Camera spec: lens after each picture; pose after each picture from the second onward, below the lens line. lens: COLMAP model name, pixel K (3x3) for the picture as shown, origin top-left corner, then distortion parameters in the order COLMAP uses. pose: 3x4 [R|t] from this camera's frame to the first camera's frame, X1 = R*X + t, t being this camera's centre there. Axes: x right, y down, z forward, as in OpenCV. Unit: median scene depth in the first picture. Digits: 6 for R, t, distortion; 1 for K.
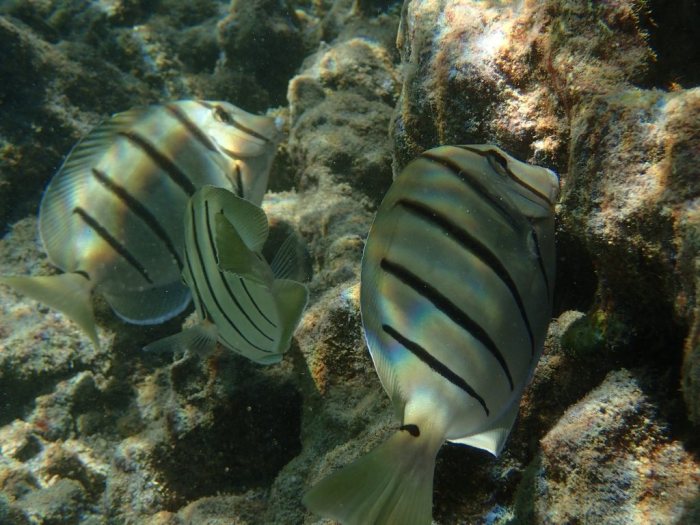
lens RADIAL K [[1792.8, 0, 350.0], [0, 1792.8, 262.5], [0, 0, 1]] dist [0.552188, -0.813832]
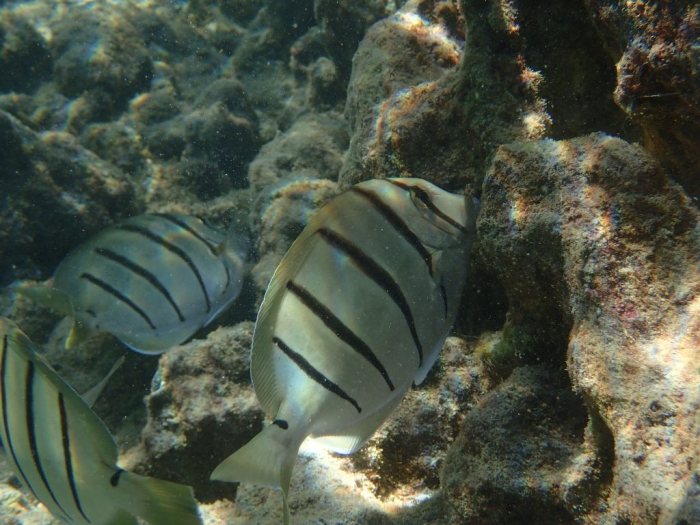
lens RADIAL K [[1792.8, 0, 350.0], [0, 1792.8, 262.5], [0, 0, 1]] dist [0.552188, -0.813832]
pose [[0.999566, 0.000826, 0.029435, -0.005630], [0.001285, 0.997431, -0.071623, 0.067315], [-0.029419, 0.071630, 0.996997, -0.202161]]
